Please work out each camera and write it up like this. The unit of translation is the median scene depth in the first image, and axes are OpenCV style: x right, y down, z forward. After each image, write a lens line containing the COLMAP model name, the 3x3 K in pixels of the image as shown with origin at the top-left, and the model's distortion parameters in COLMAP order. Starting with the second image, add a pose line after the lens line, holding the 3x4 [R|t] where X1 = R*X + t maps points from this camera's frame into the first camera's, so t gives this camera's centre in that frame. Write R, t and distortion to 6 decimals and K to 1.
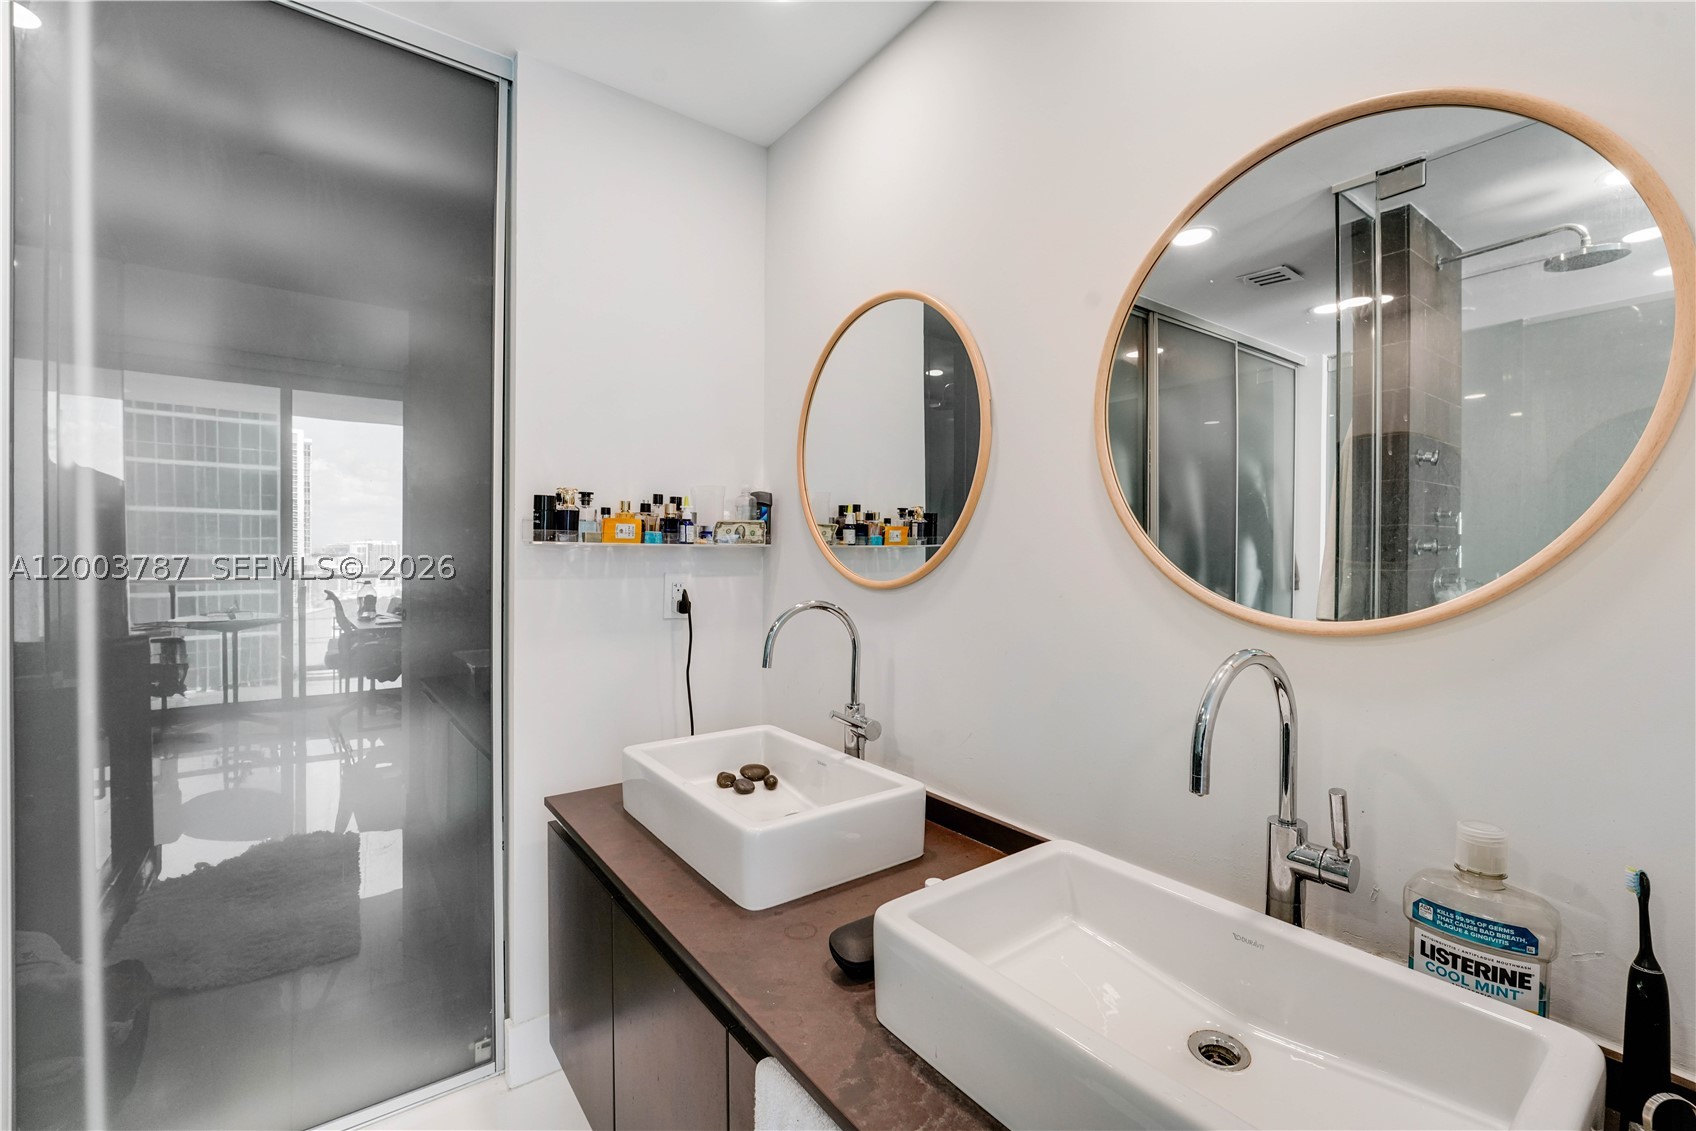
lens RADIAL K [[719.2, 0, 848.0], [0, 719.2, 565.5], [0, 0, 1]] dist [-0.000261, 0.000117]
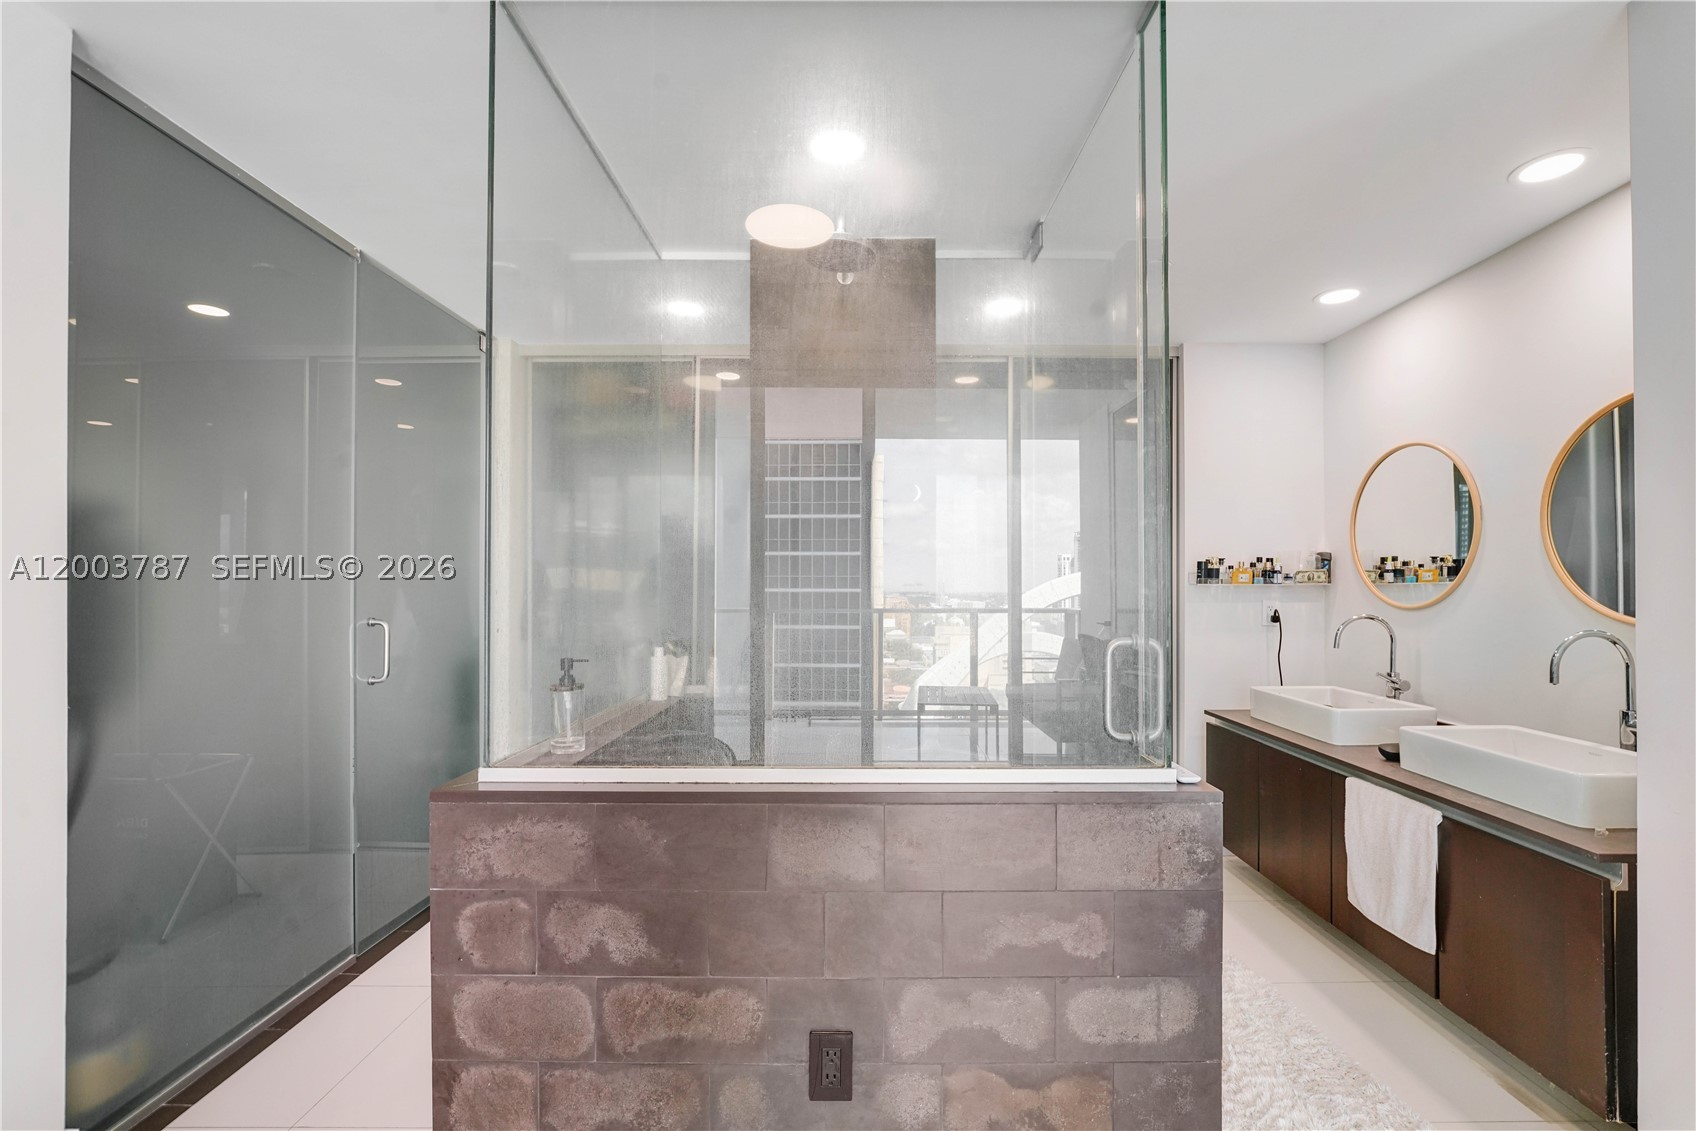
lens RADIAL K [[715.8, 0, 845.2], [0, 715.8, 584.7], [0, 0, 1]] dist [-0.016491, -0.000088]
pose [[0.790371, -0.010429, -0.612540, 0.012440], [-0.001595, 0.999817, -0.019080, 0.007660], [0.612626, 0.016057, 0.790210, -1.044603]]
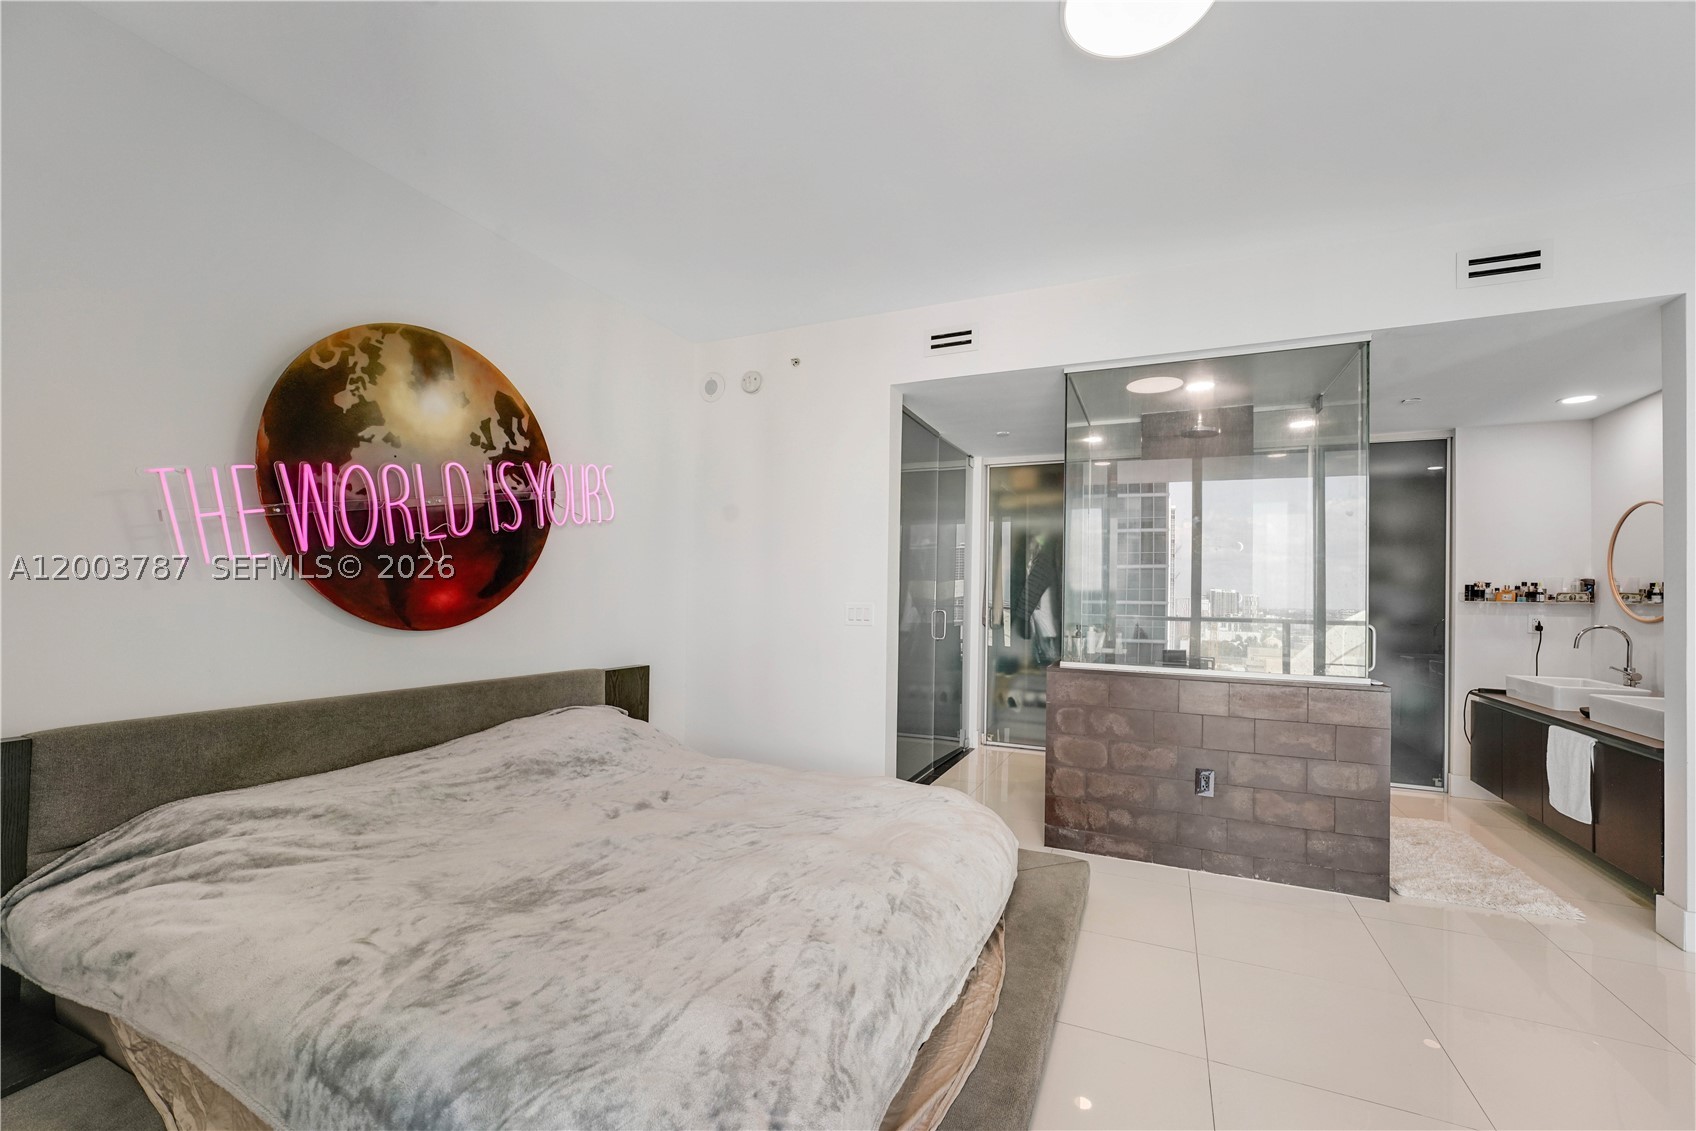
lens RADIAL K [[671.1, 0, 857.7], [0, 671.1, 584.9], [0, 0, 1]] dist [-0.001179, -0.000019]
pose [[0.492069, -0.010235, -0.870496, 0.597508], [-0.025680, 0.999325, -0.026266, 0.029602], [0.870177, 0.035279, 0.491474, -2.069434]]
